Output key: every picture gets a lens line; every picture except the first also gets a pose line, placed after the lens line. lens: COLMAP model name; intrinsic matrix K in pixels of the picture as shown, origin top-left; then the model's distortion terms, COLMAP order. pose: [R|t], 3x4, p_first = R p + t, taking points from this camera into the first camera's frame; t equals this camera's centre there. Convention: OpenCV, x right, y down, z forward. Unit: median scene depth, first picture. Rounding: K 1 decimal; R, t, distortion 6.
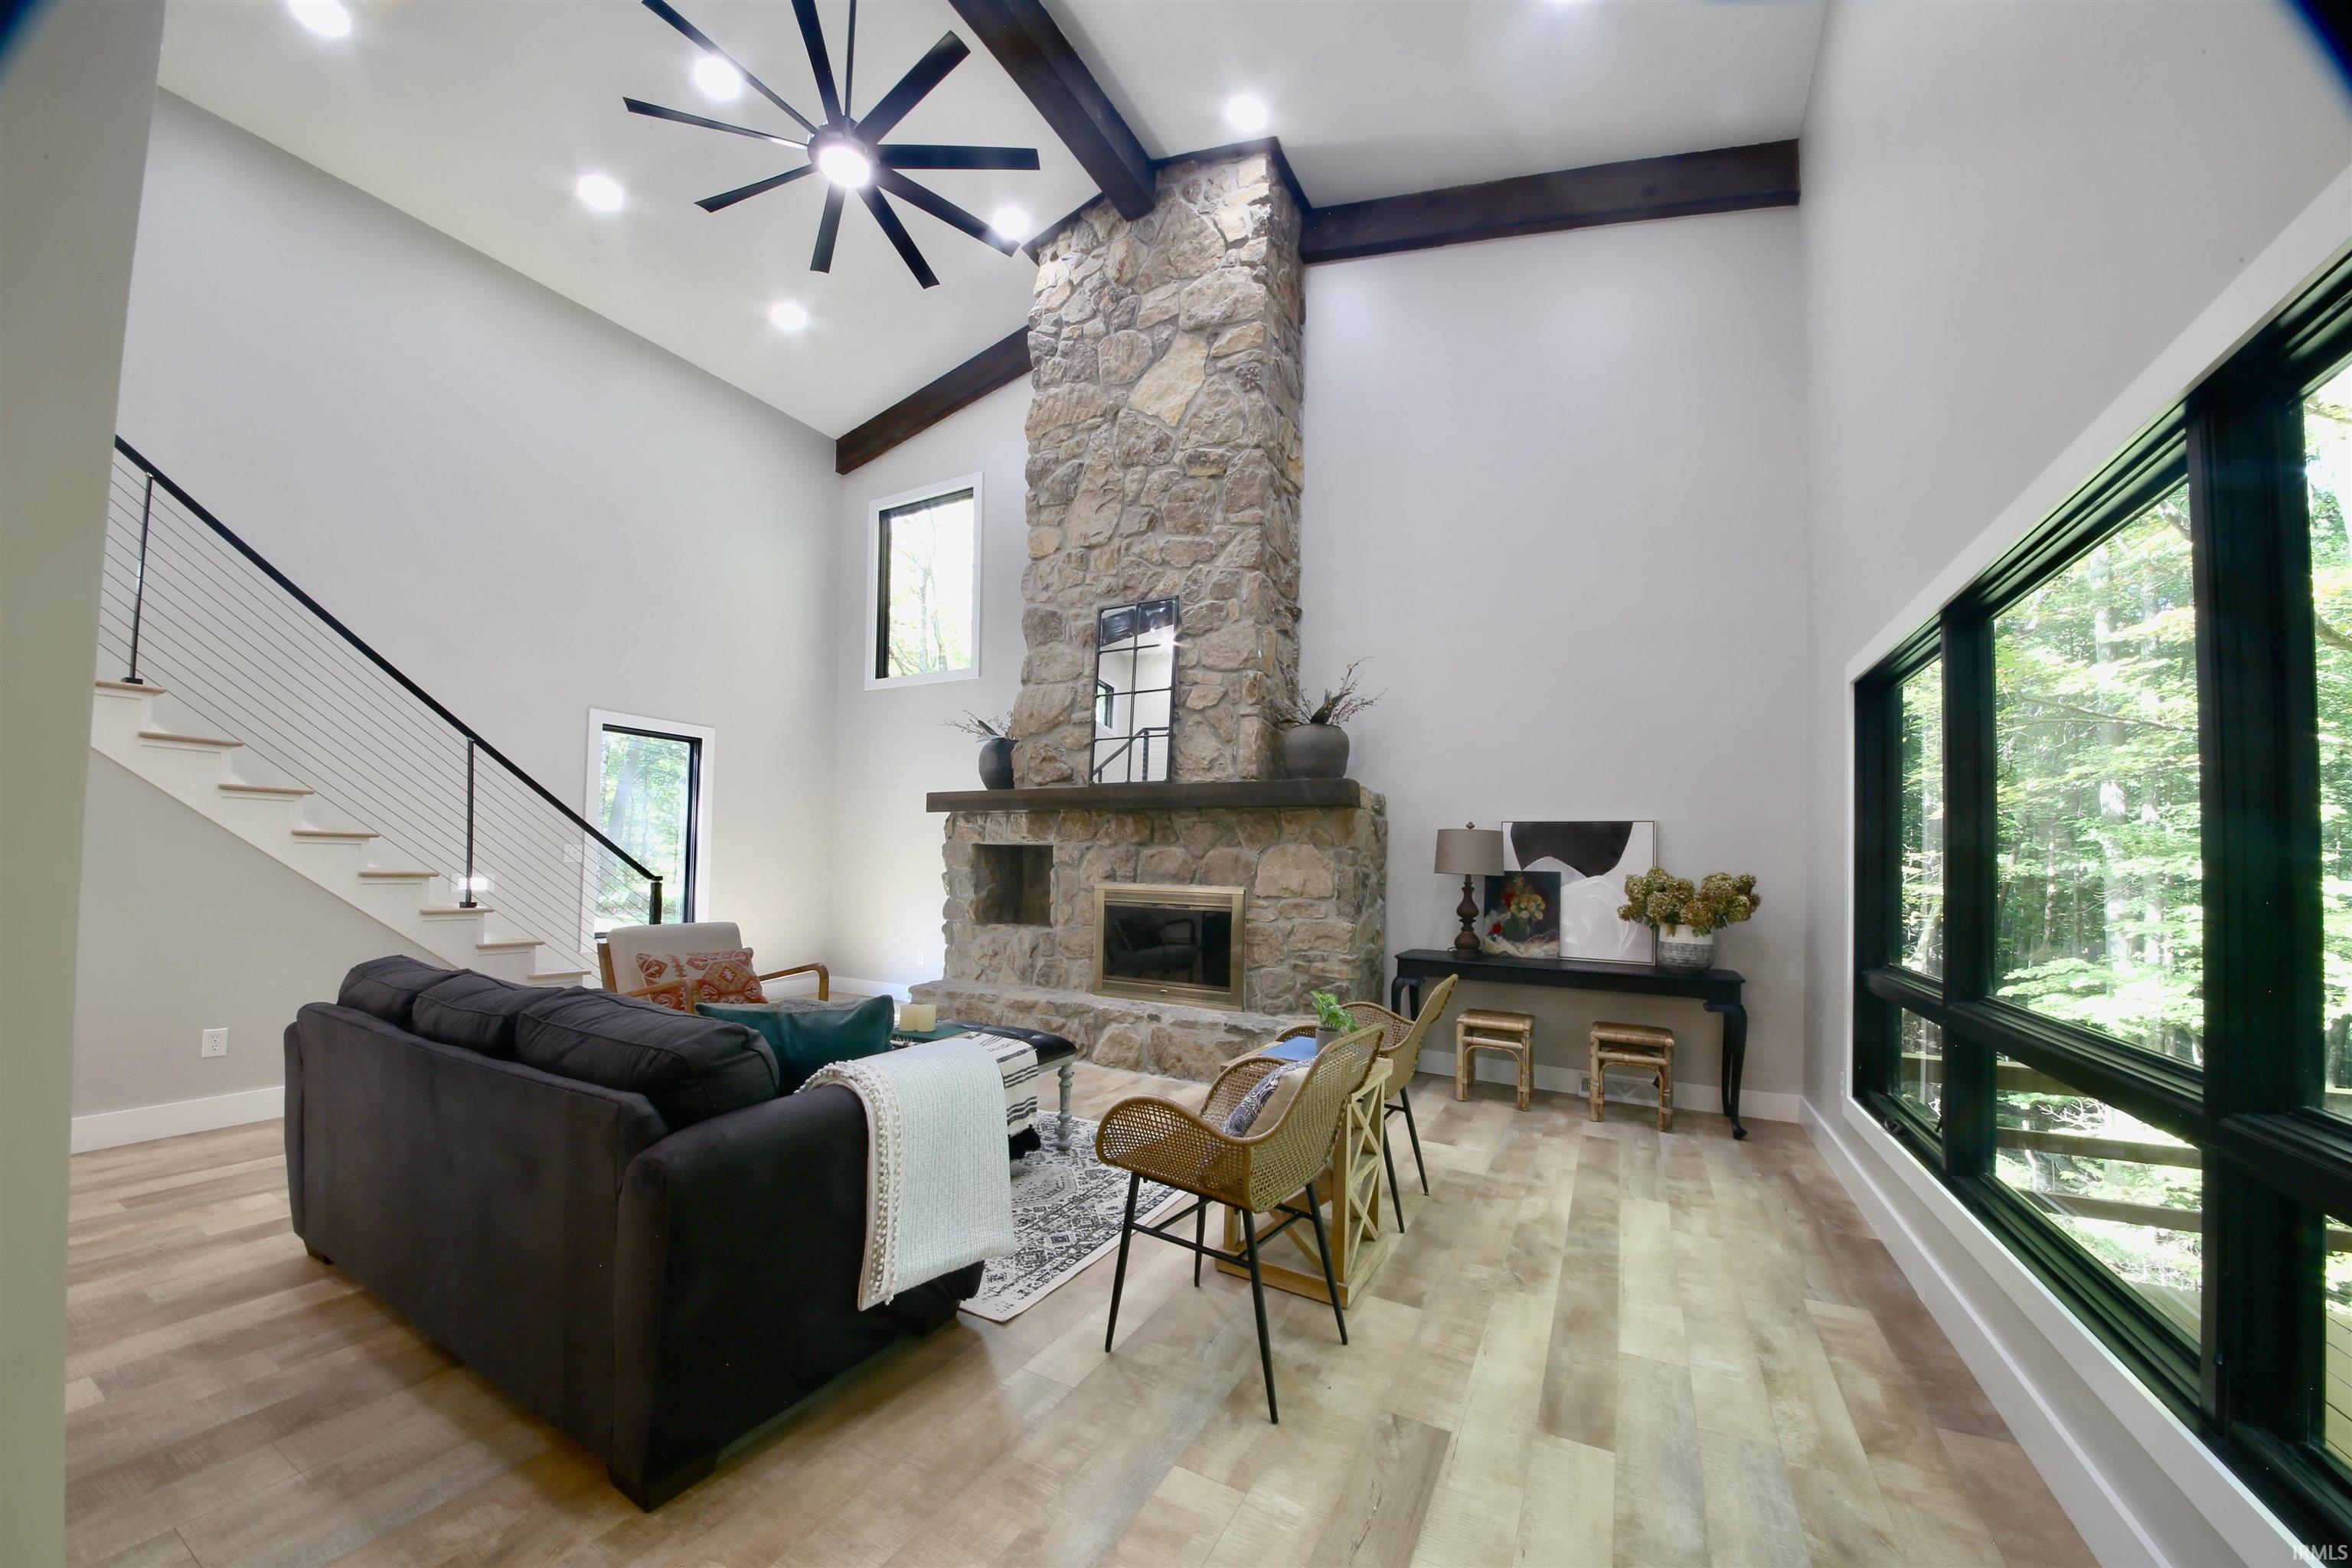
lens RADIAL K [[842.6, 0, 1176.0], [0, 842.6, 784.0], [0, 0, 1]] dist [0.000223, -0.000005]
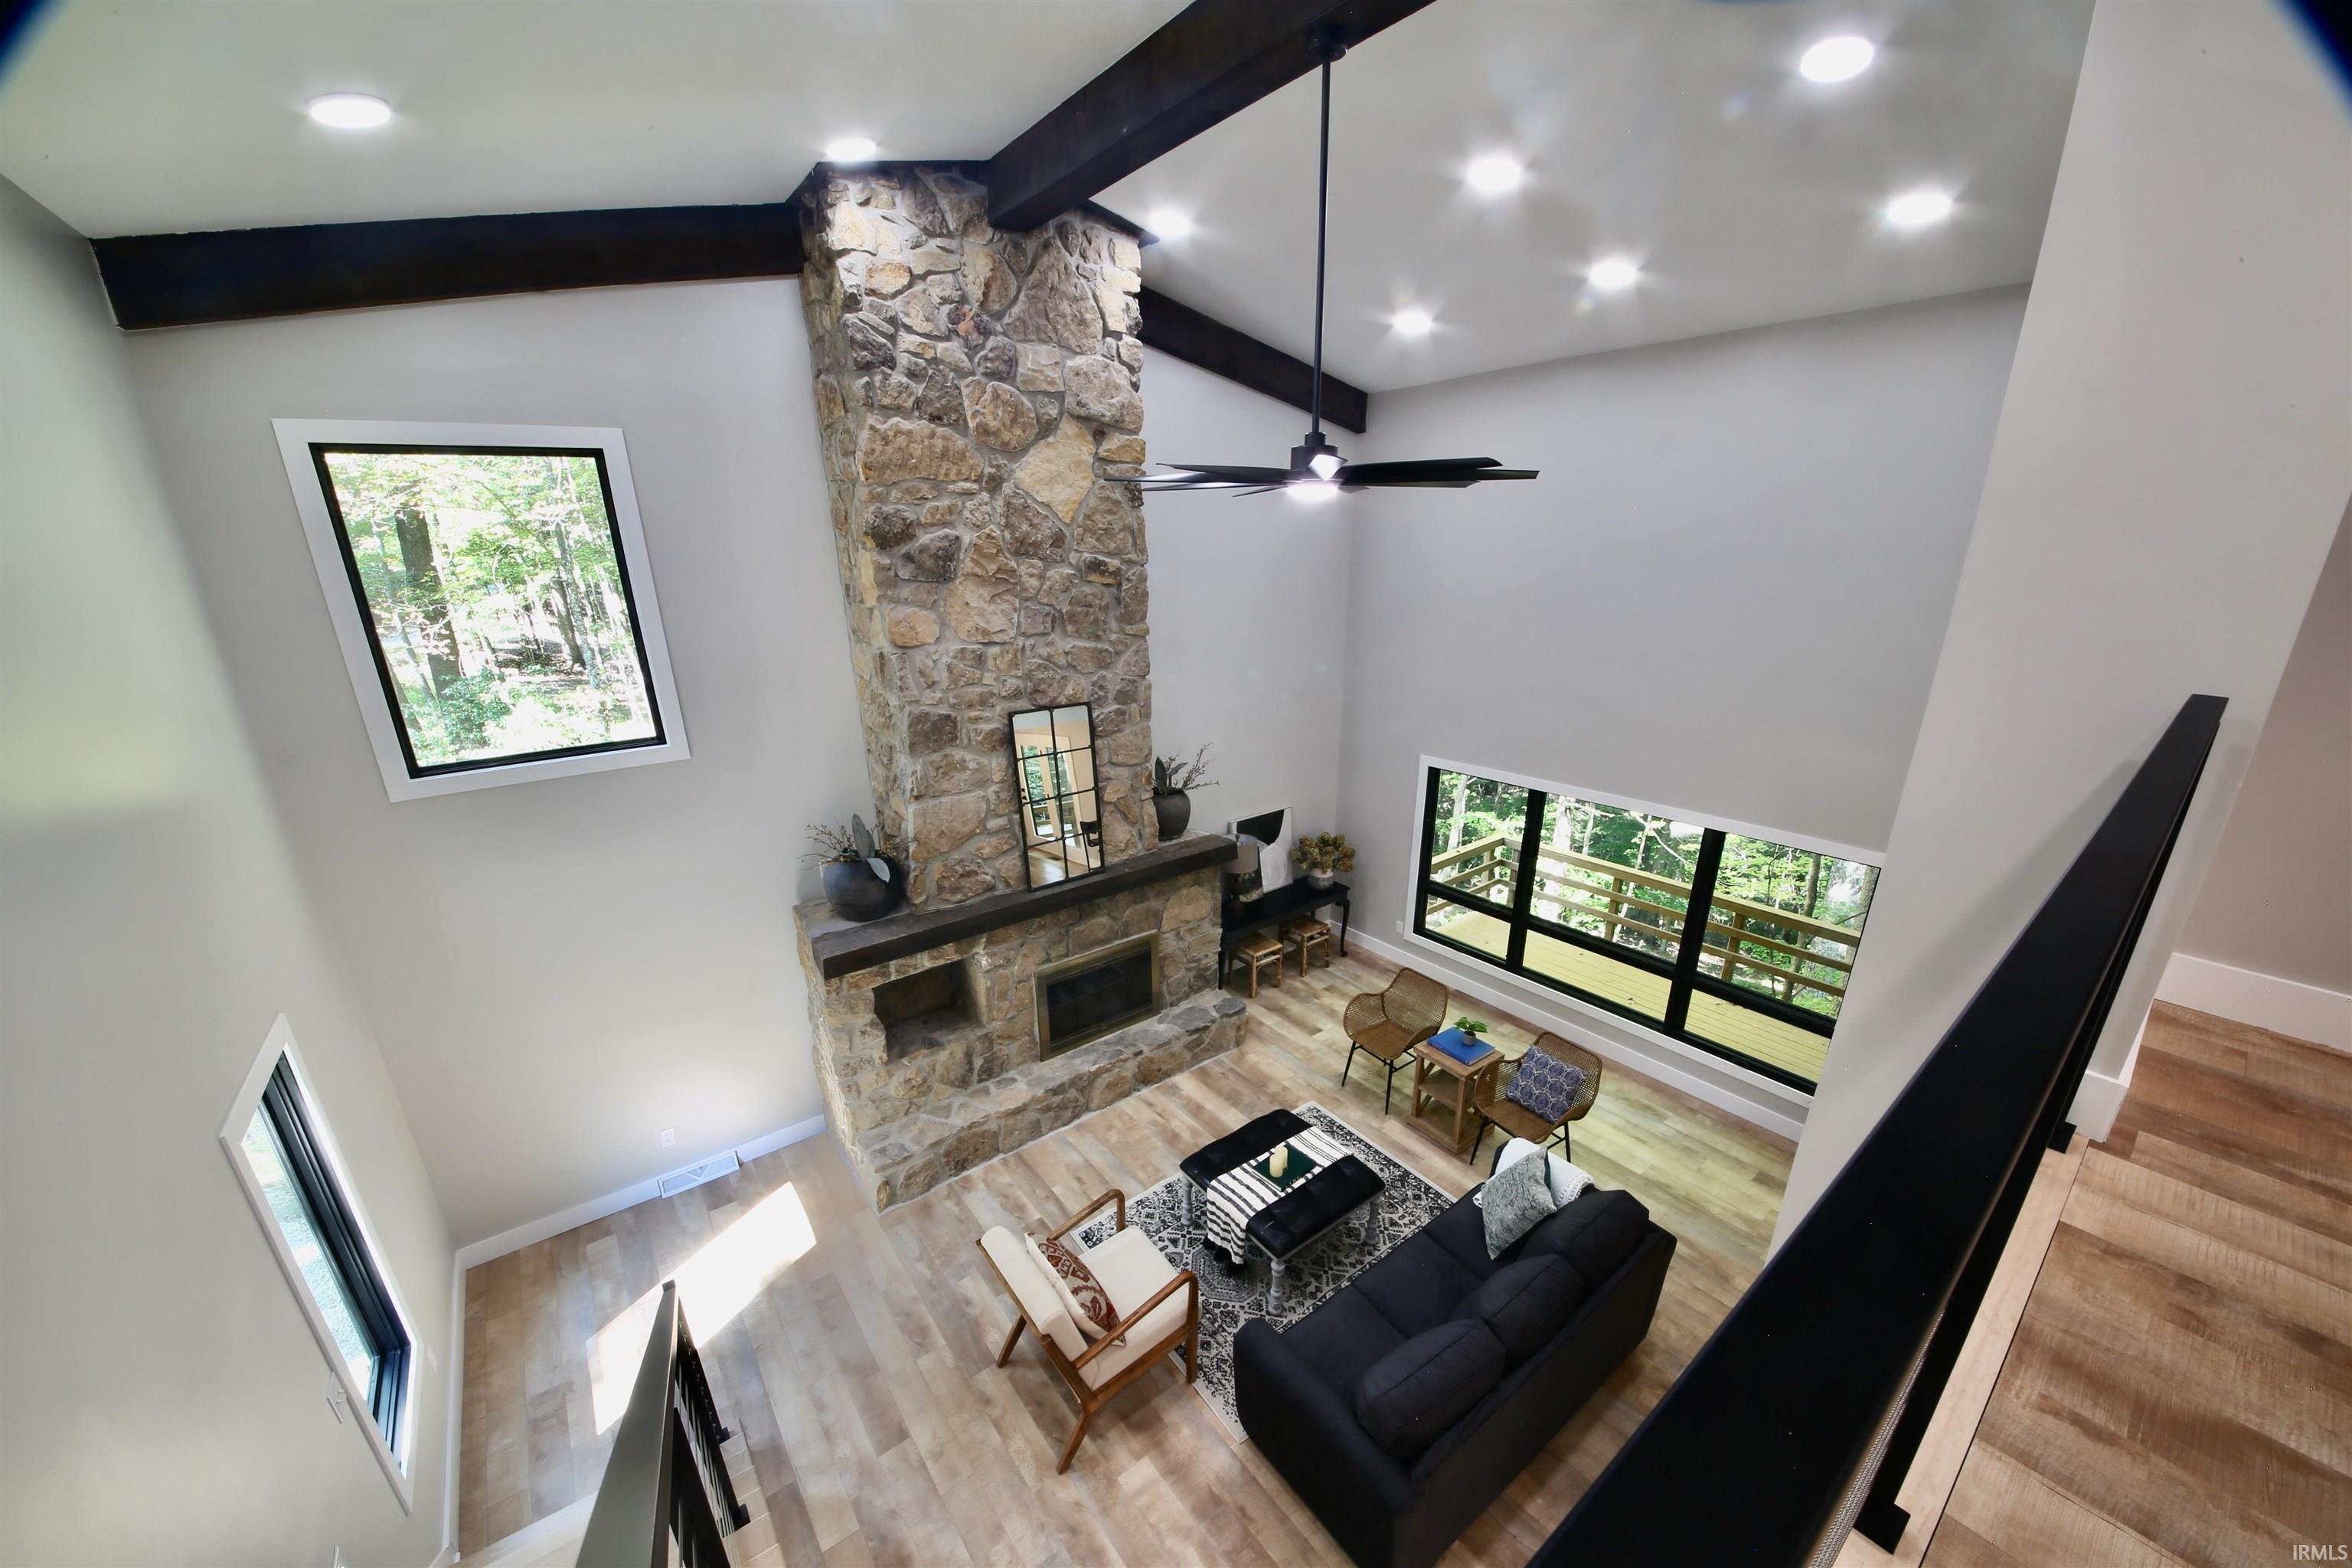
lens RADIAL K [[842.6, 0, 1176.0], [0, 842.6, 784.0], [0, 0, 1]] dist [0.000223, -0.000005]
pose [[0.402502, -0.263854, 0.876569, -0.879226], [-0.054034, 0.949043, 0.310481, -0.442265], [-0.913823, -0.172333, 0.367735, 0.468214]]
